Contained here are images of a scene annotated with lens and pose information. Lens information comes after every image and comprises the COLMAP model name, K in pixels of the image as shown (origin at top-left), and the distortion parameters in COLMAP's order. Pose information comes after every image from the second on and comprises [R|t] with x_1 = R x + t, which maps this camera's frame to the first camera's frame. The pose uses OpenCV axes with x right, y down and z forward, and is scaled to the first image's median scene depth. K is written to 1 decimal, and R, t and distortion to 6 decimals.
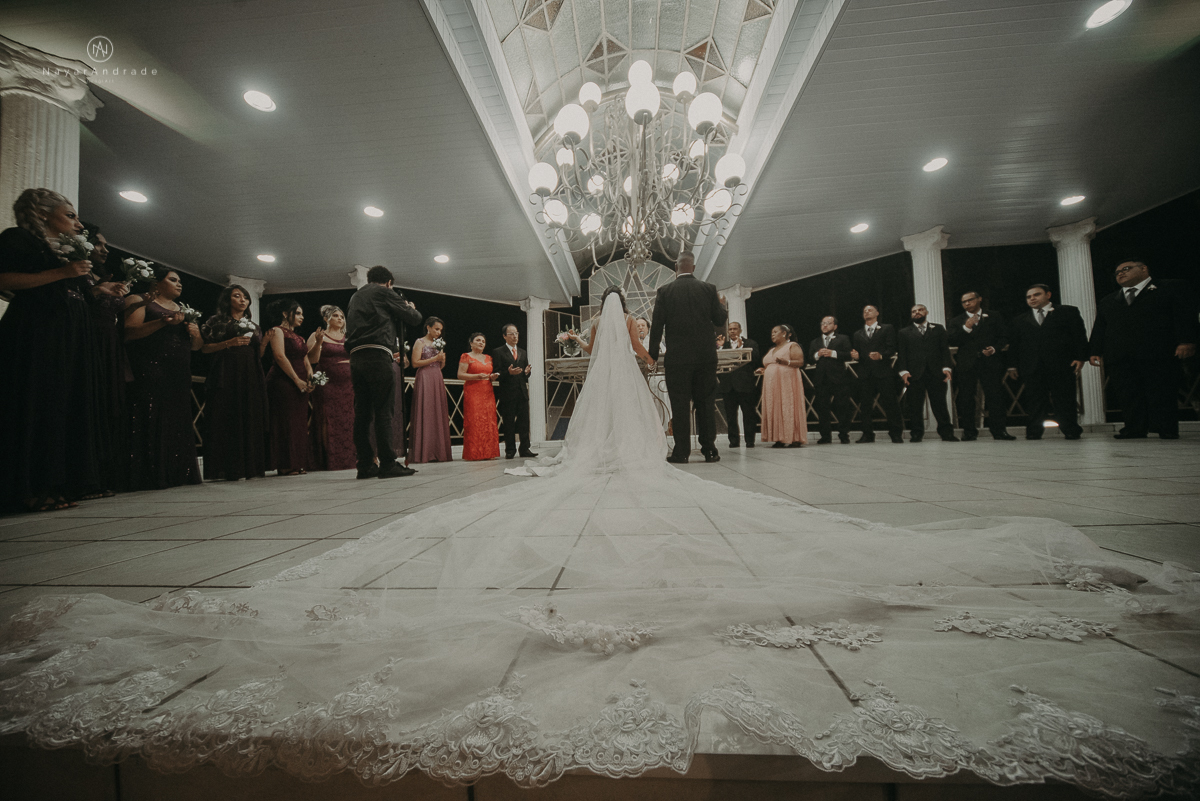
lens RADIAL K [[423.0, 0, 597.0], [0, 423.0, 414.9], [0, 0, 1]] dist [0.007927, 0.000122]
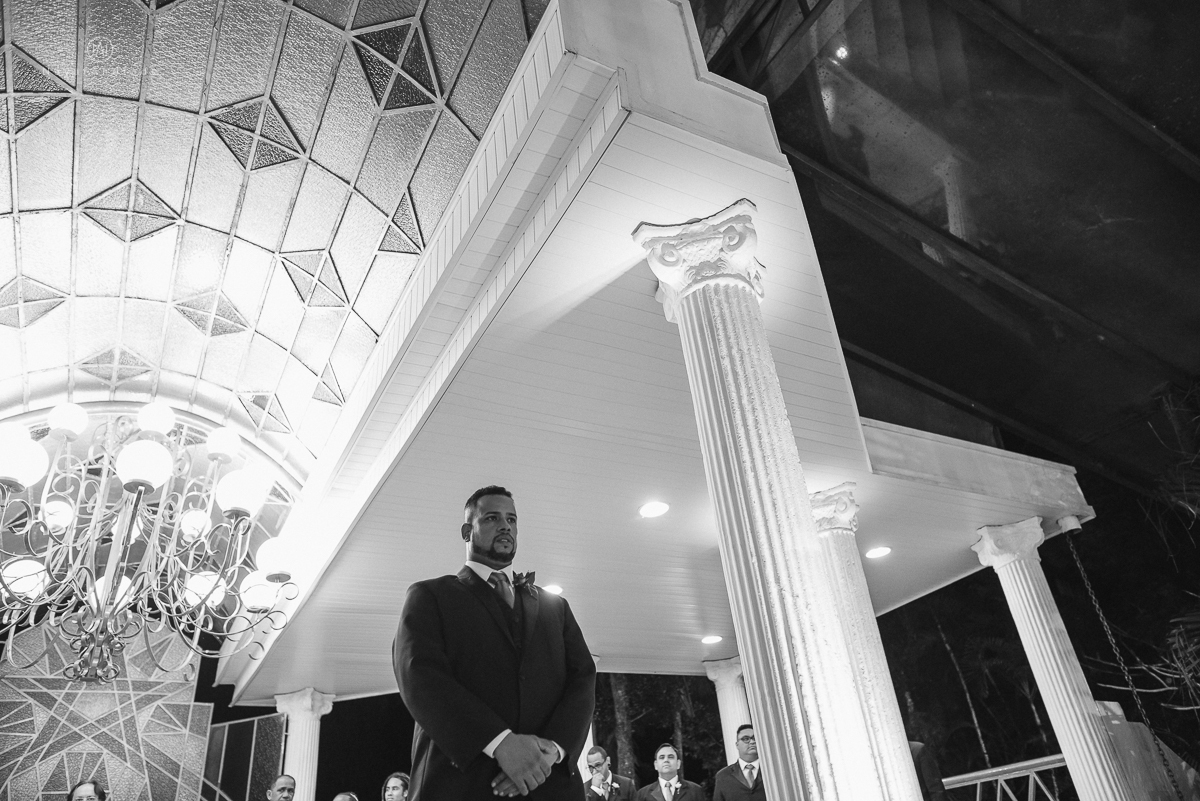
lens RADIAL K [[825.1, 0, 600.7], [0, 825.1, 407.4], [0, 0, 1]] dist [-0.050673, 0.041374]
pose [[0.831666, 0.250466, 0.495579, 0.030104], [0.046875, 0.857637, -0.512114, -0.077513], [-0.553295, 0.449138, 0.701527, -0.221040]]
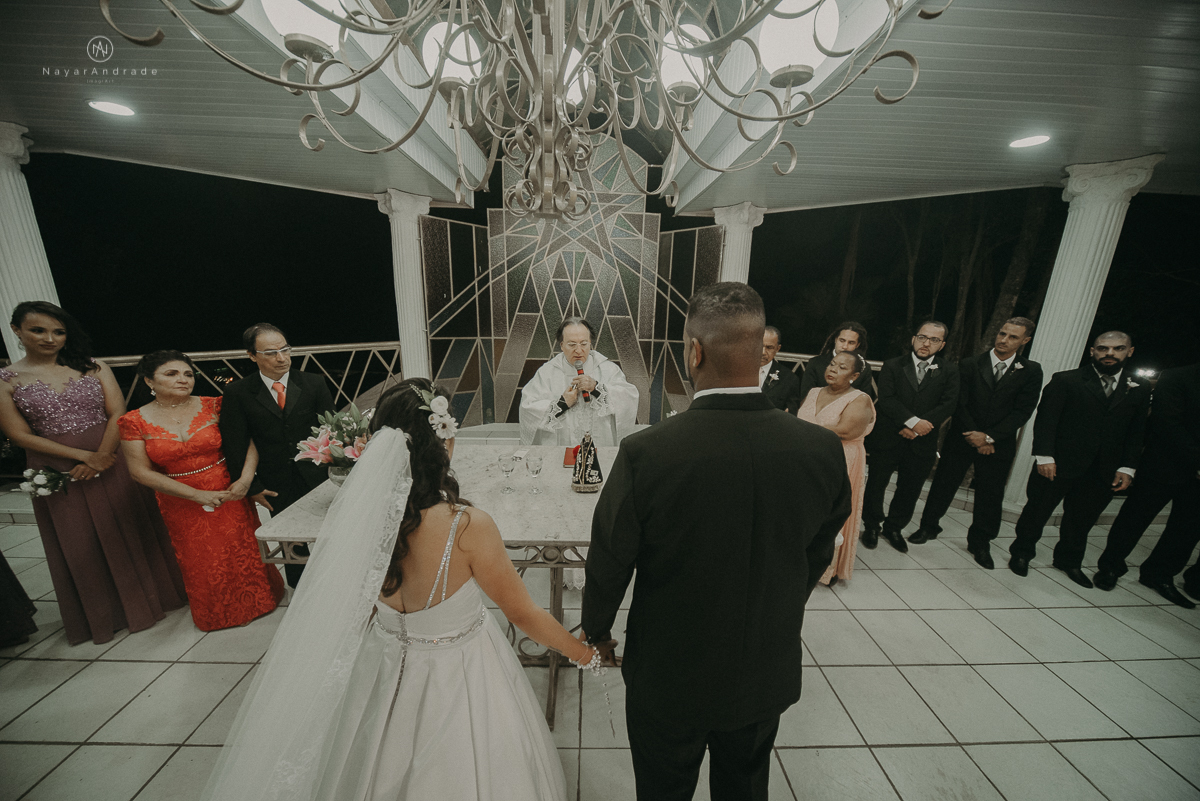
lens RADIAL K [[429.3, 0, 601.4], [0, 429.3, 415.1], [0, 0, 1]] dist [-0.005913, -0.000125]
pose [[0.991069, 0.025037, 0.130979, 0.080344], [-0.060937, 0.958697, 0.277826, -0.256177], [-0.118613, -0.283326, 0.951660, 0.528393]]
